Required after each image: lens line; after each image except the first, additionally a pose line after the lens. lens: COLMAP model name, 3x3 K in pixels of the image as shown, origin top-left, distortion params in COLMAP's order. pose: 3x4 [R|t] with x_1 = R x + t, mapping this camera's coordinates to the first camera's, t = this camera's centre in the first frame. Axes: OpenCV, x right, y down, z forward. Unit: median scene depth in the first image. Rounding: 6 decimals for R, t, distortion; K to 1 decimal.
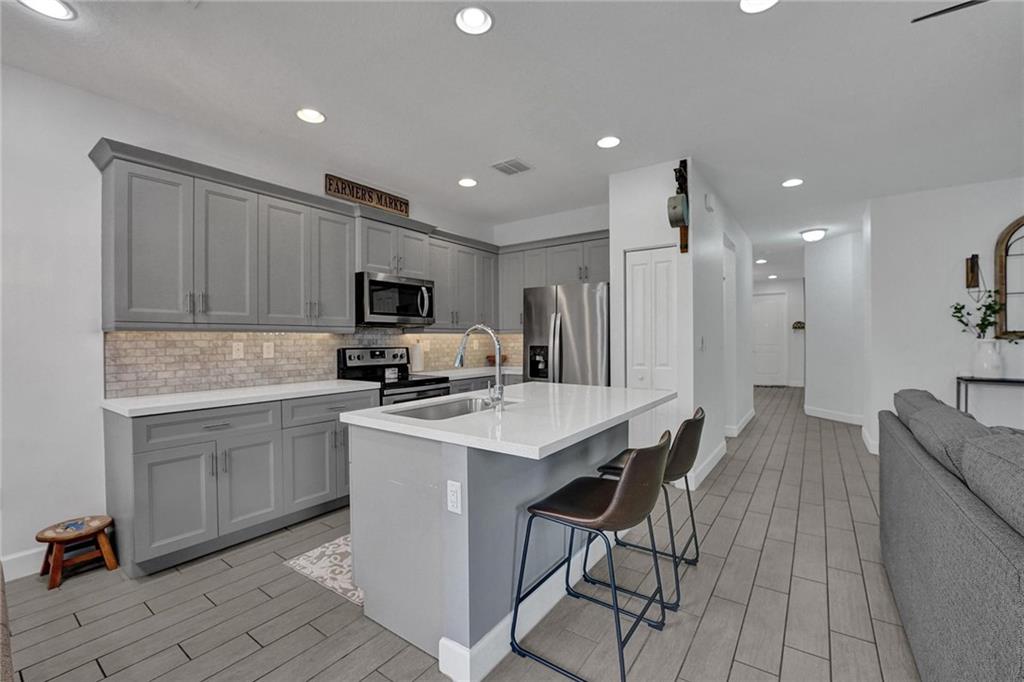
lens RADIAL K [[429.4, 0, 519.5], [0, 429.4, 338.3], [0, 0, 1]] dist [-0.029421, 0.000223]
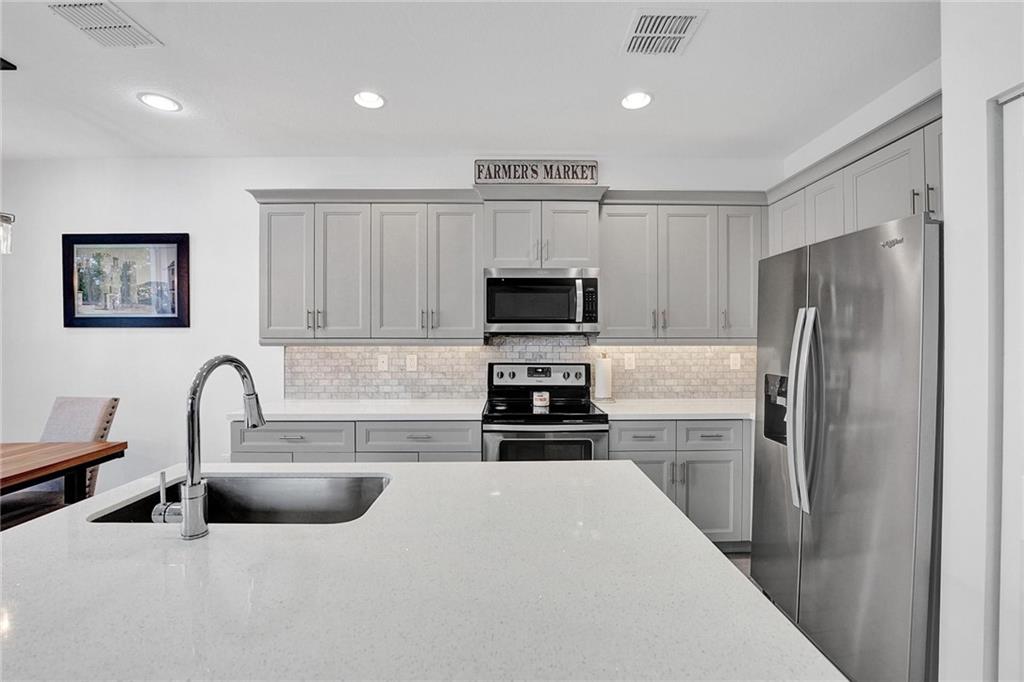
lens RADIAL K [[424.5, 0, 518.0], [0, 424.5, 343.7], [0, 0, 1]] dist [-0.029821, 0.000086]
pose [[0.590369, 0.015744, -0.806980, 0.297486], [-0.002671, 0.999842, 0.017553, -0.030334], [0.807129, -0.008208, 0.590318, 0.565718]]
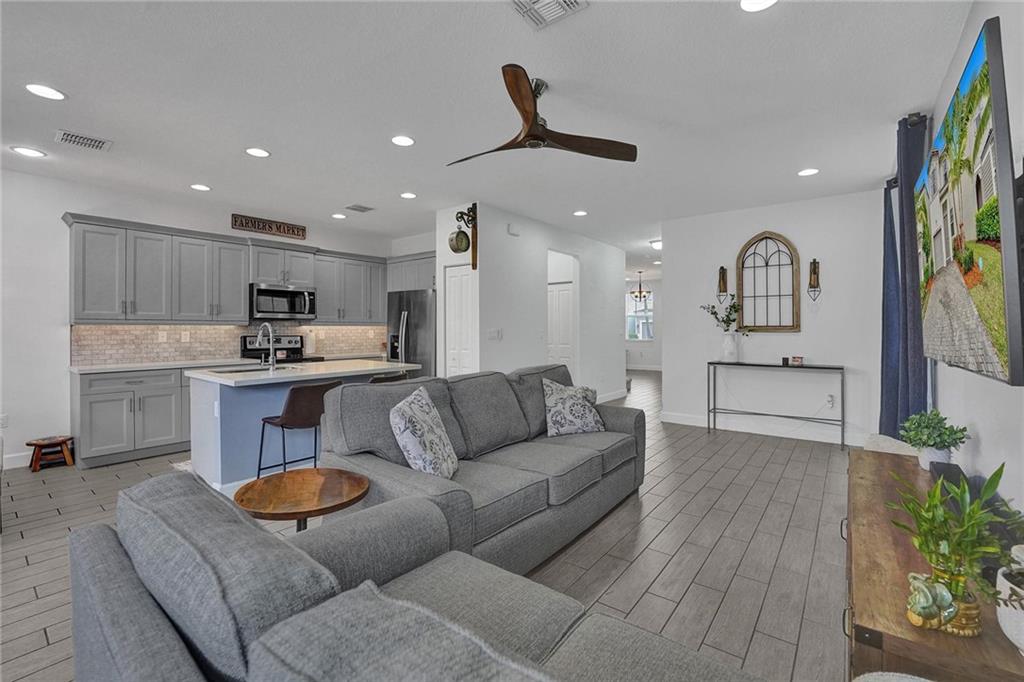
lens RADIAL K [[432.6, 0, 520.4], [0, 432.6, 327.8], [0, 0, 1]] dist [-0.024641, -0.000614]
pose [[0.999325, 0.004828, -0.036417, 0.573113], [-0.004886, 0.999987, -0.001527, -0.006665], [0.036409, 0.001704, 0.999336, -0.404084]]
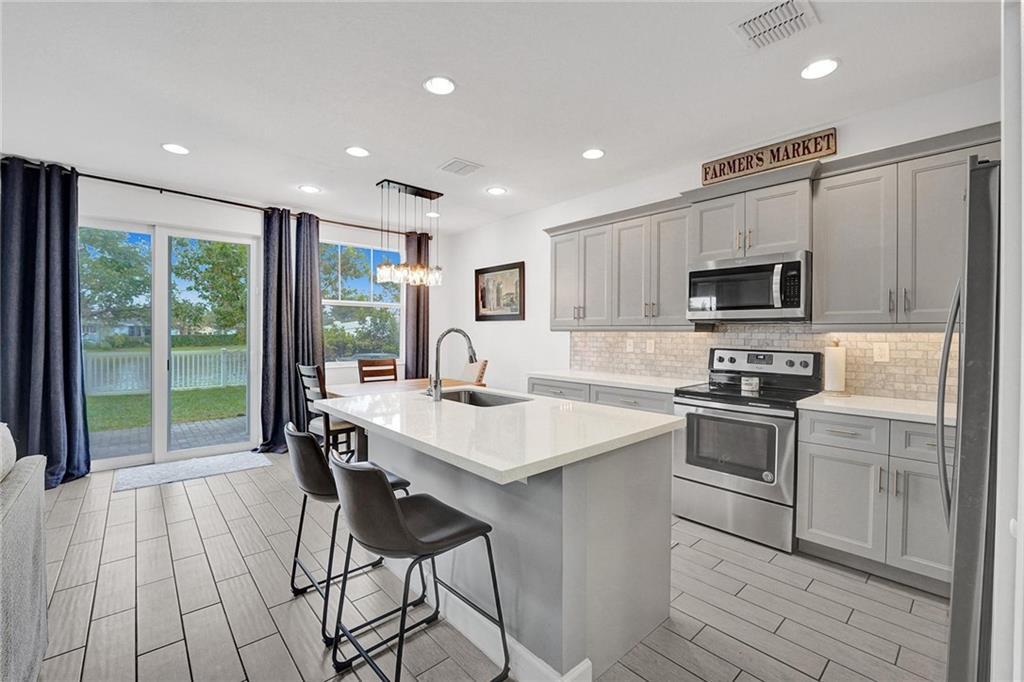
lens RADIAL K [[429.4, 0, 519.5], [0, 429.4, 338.3], [0, 0, 1]] dist [-0.029421, 0.000223]
pose [[-0.220304, 0.017134, -0.975281, 0.577870], [-0.004232, 0.999820, 0.018521, -0.013669], [0.975422, 0.008208, -0.220192, 0.819171]]
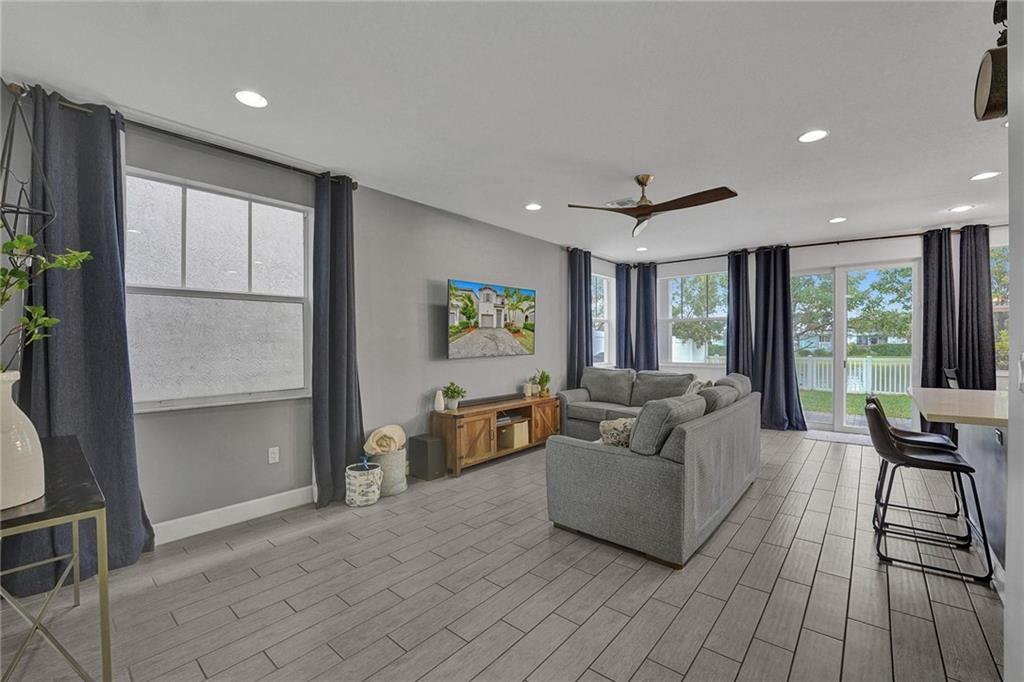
lens RADIAL K [[424.5, 0, 518.0], [0, 424.5, 343.7], [0, 0, 1]] dist [-0.029821, 0.000086]
pose [[-0.995383, 0.017112, 0.094442, 0.775944], [0.017143, 0.999853, -0.000480, -0.016632], [-0.094436, 0.001141, -0.995530, 1.360092]]
